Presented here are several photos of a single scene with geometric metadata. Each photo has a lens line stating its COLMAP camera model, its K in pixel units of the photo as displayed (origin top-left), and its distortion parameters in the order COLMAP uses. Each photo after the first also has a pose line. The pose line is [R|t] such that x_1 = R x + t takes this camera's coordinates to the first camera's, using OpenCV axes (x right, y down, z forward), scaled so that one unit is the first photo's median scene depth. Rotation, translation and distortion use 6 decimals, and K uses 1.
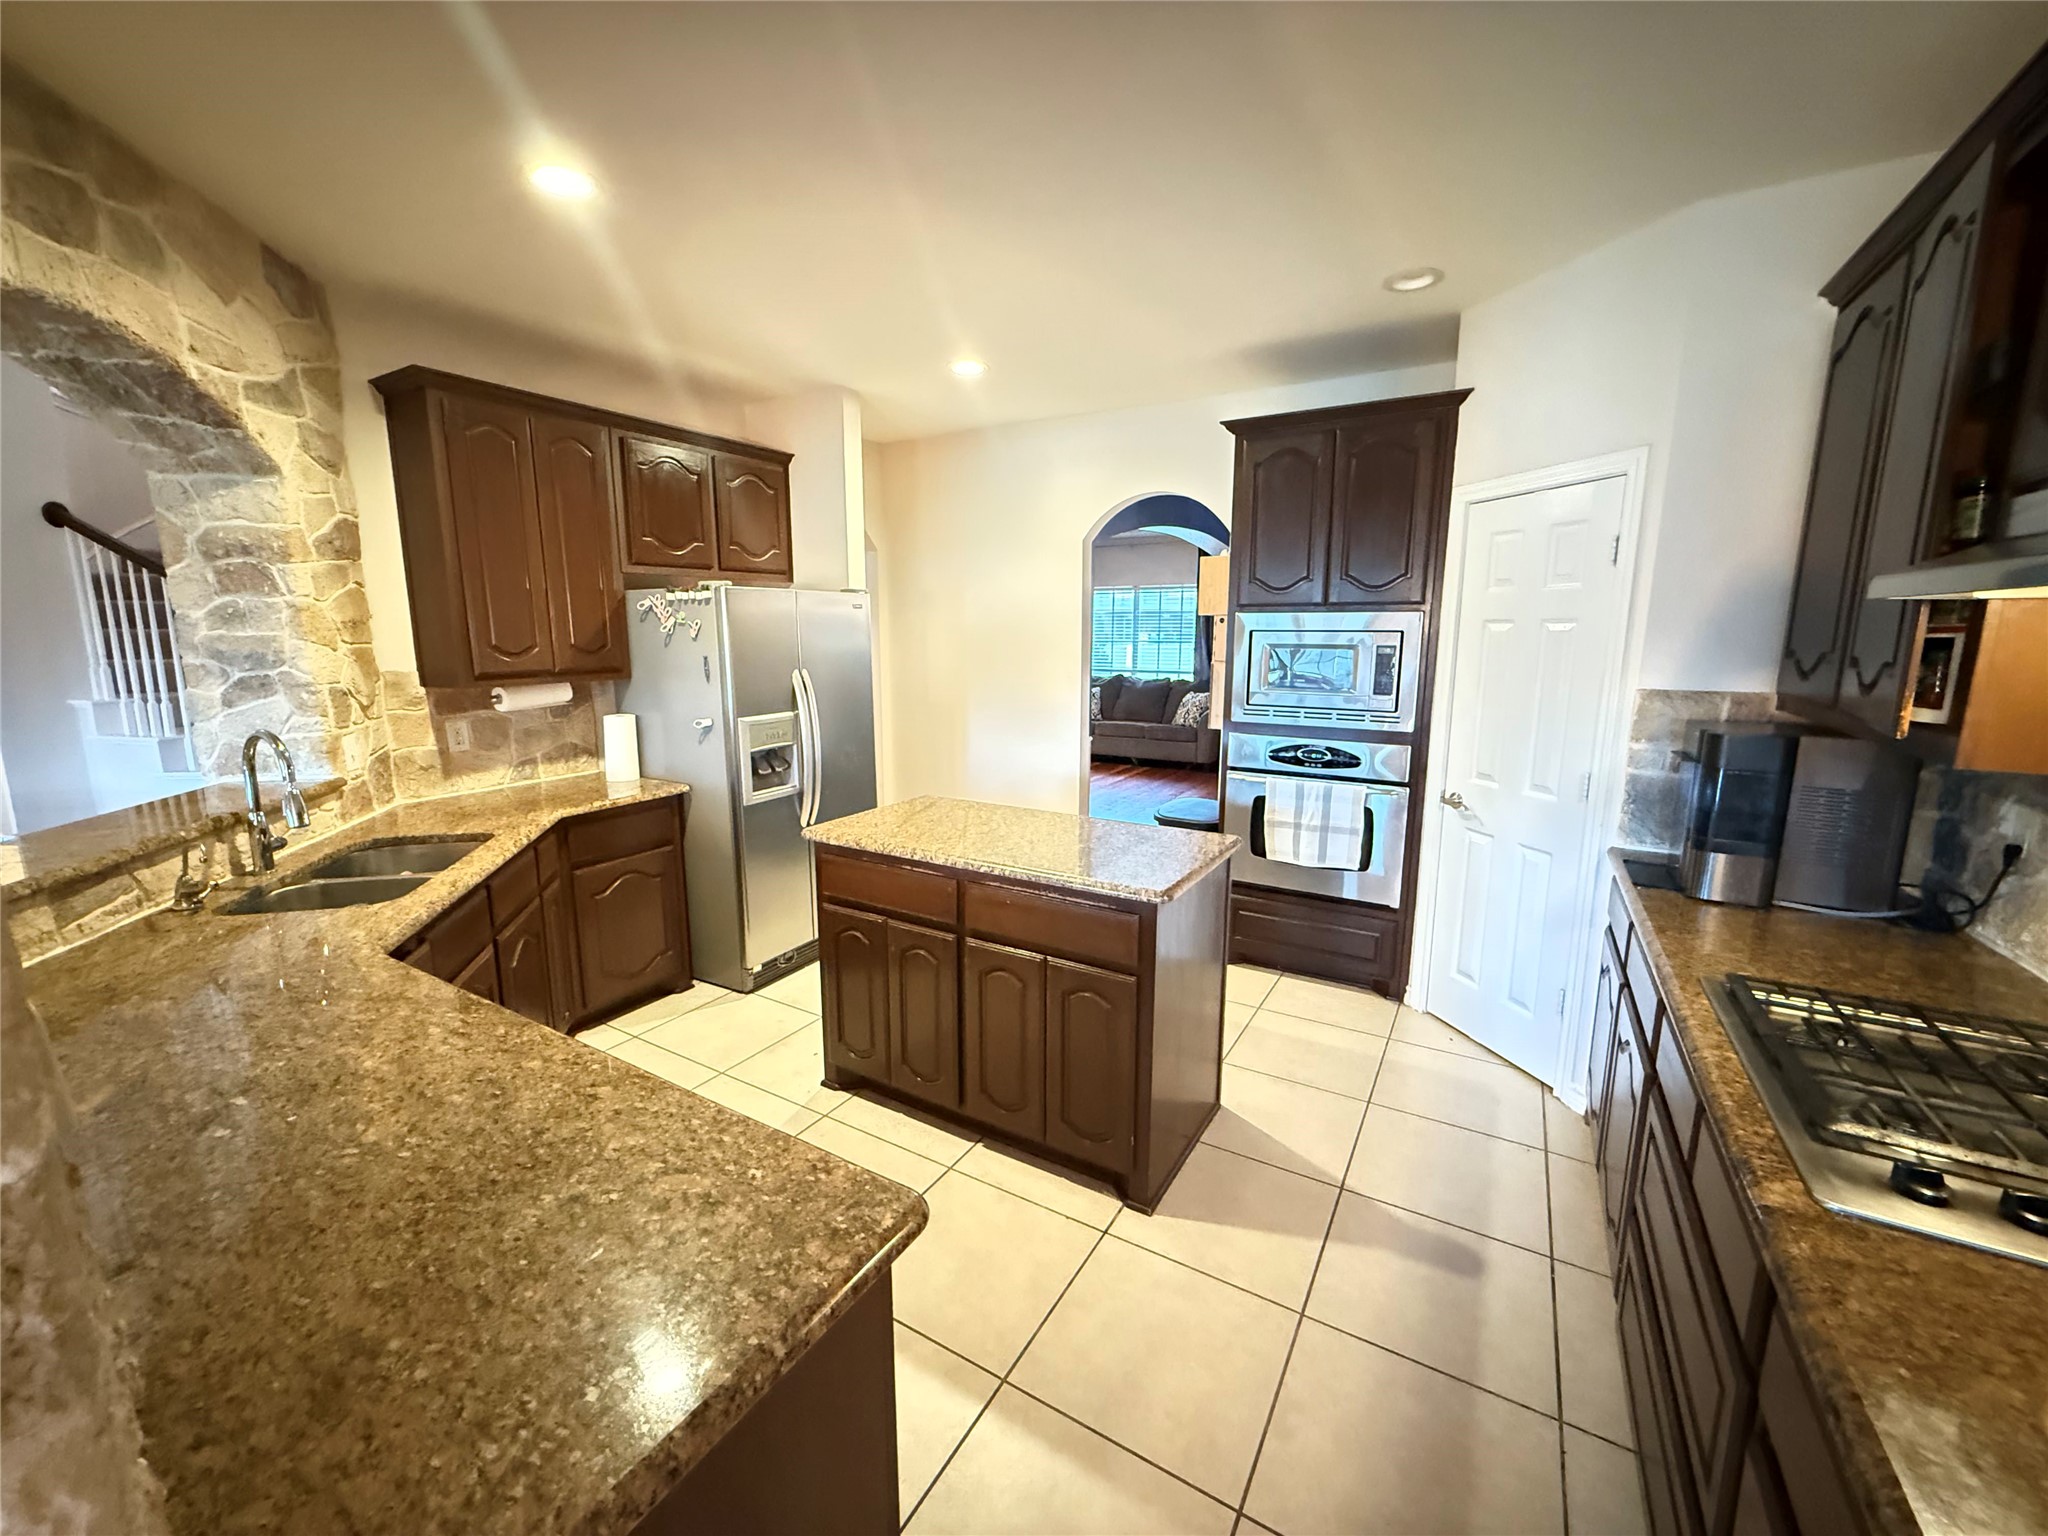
lens RADIAL K [[816.6, 0, 1018.9], [0, 816.6, 763.6], [0, 0, 1]] dist [-0.000246, -0.000065]
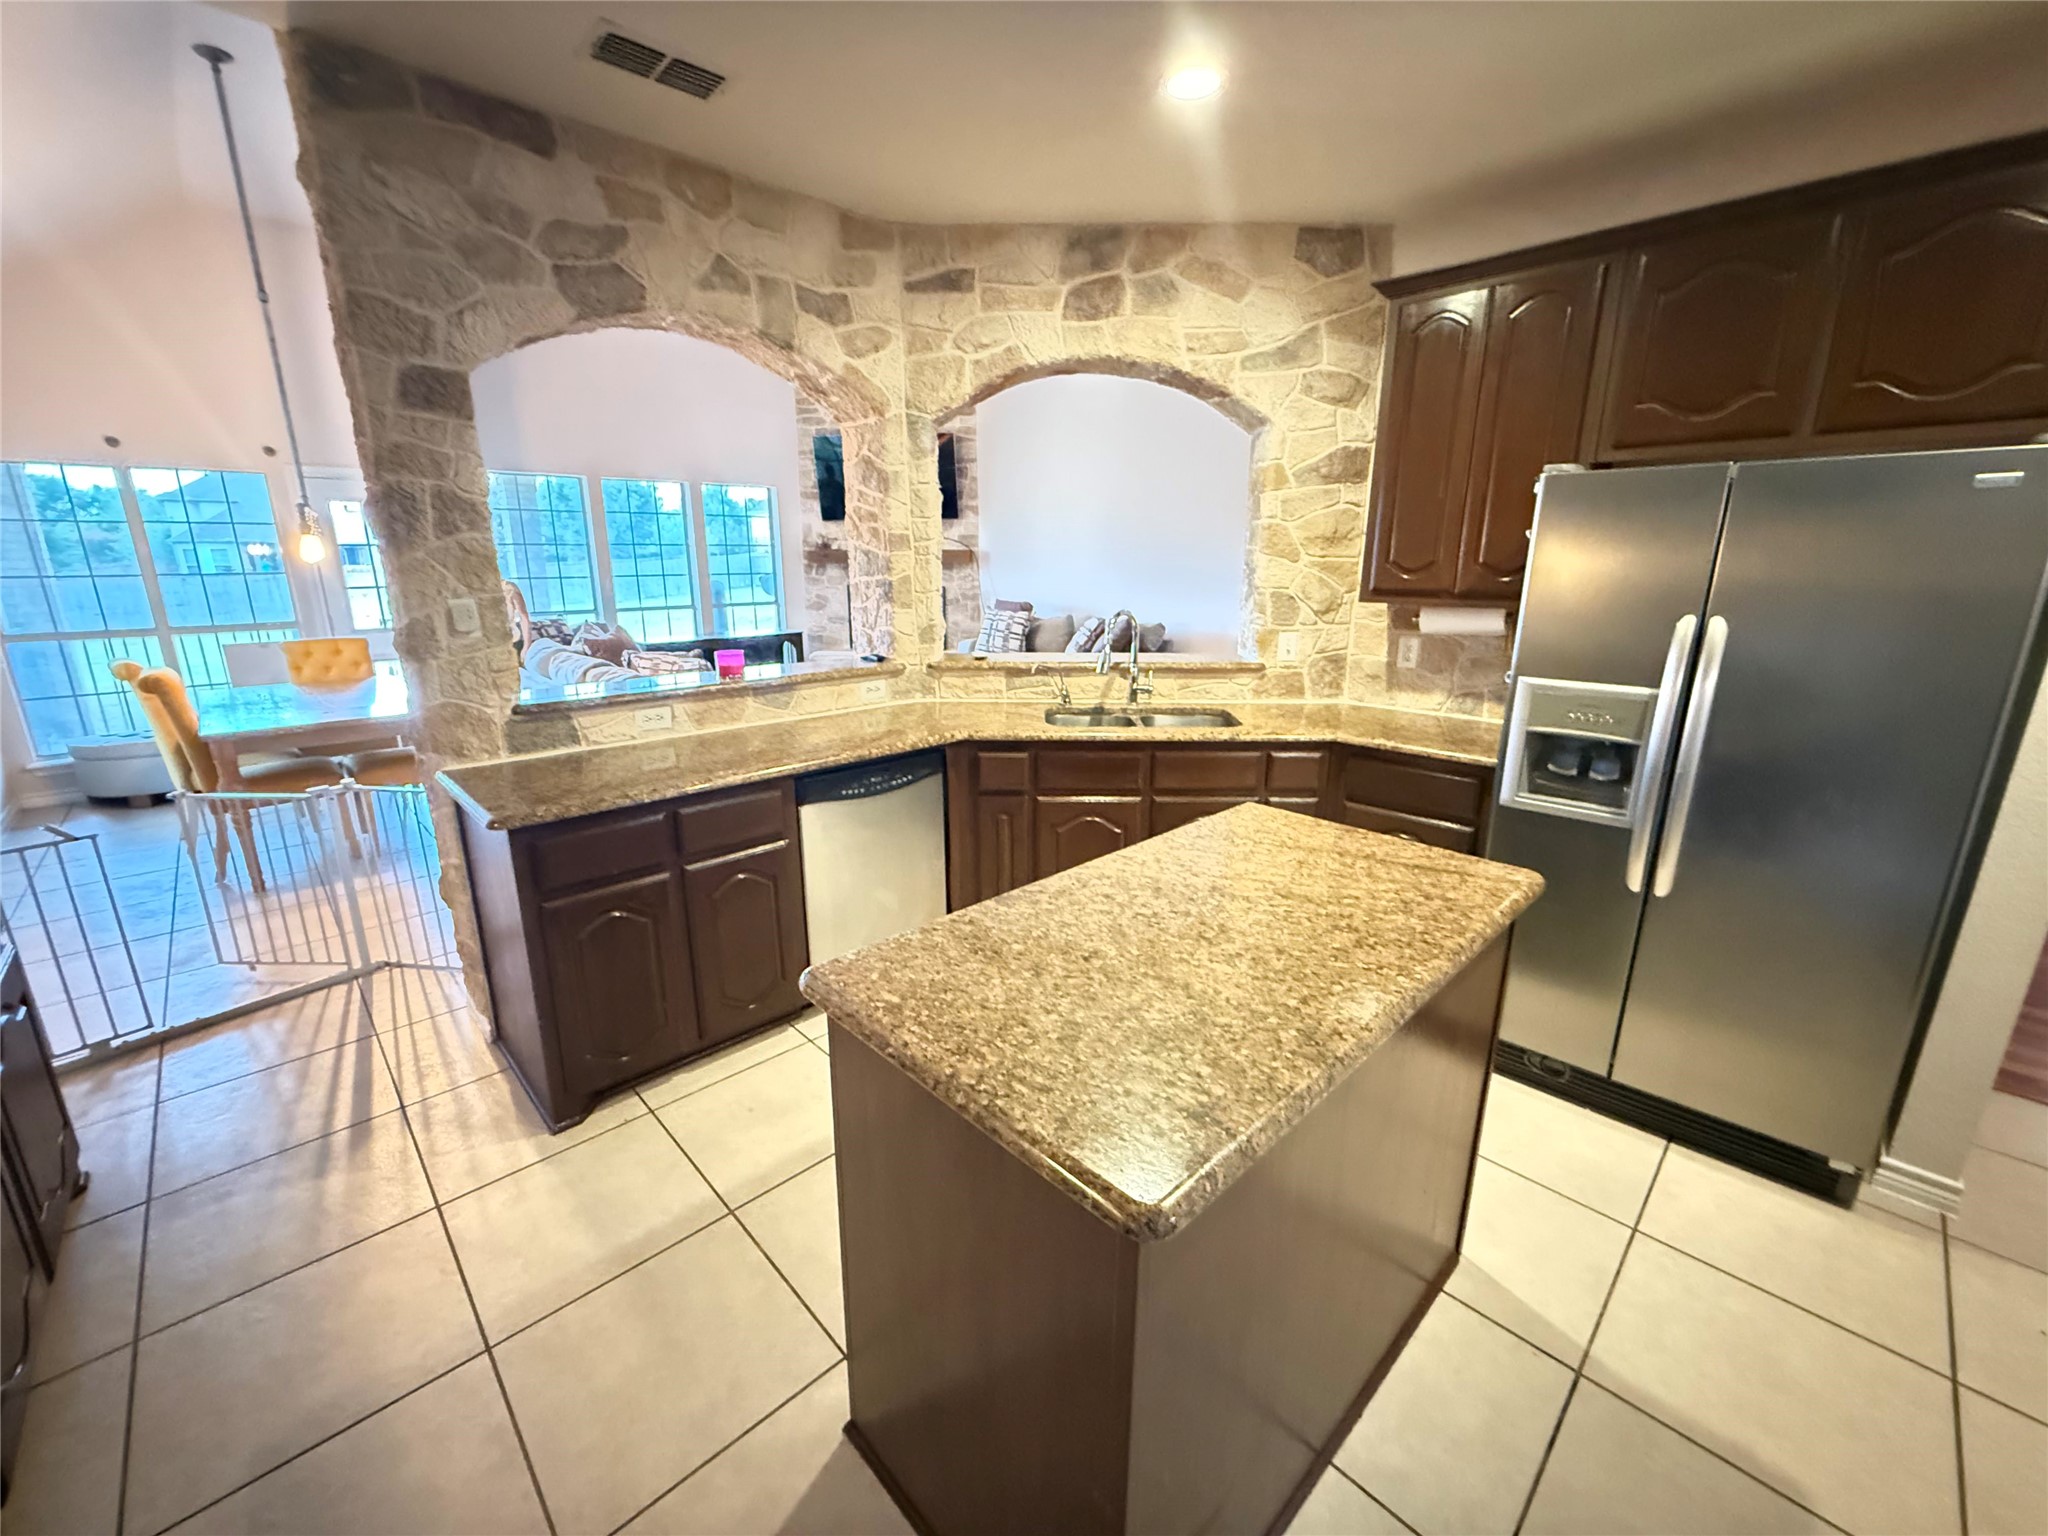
lens RADIAL K [[816.6, 0, 1020.7], [0, 816.6, 766.8], [0, 0, 1]] dist [-0.000246, -0.000065]
pose [[-0.261870, 0.242255, -0.934204, 0.447942], [-0.164060, 0.942721, 0.290452, -0.123657], [0.951056, 0.229326, -0.207126, 0.841373]]
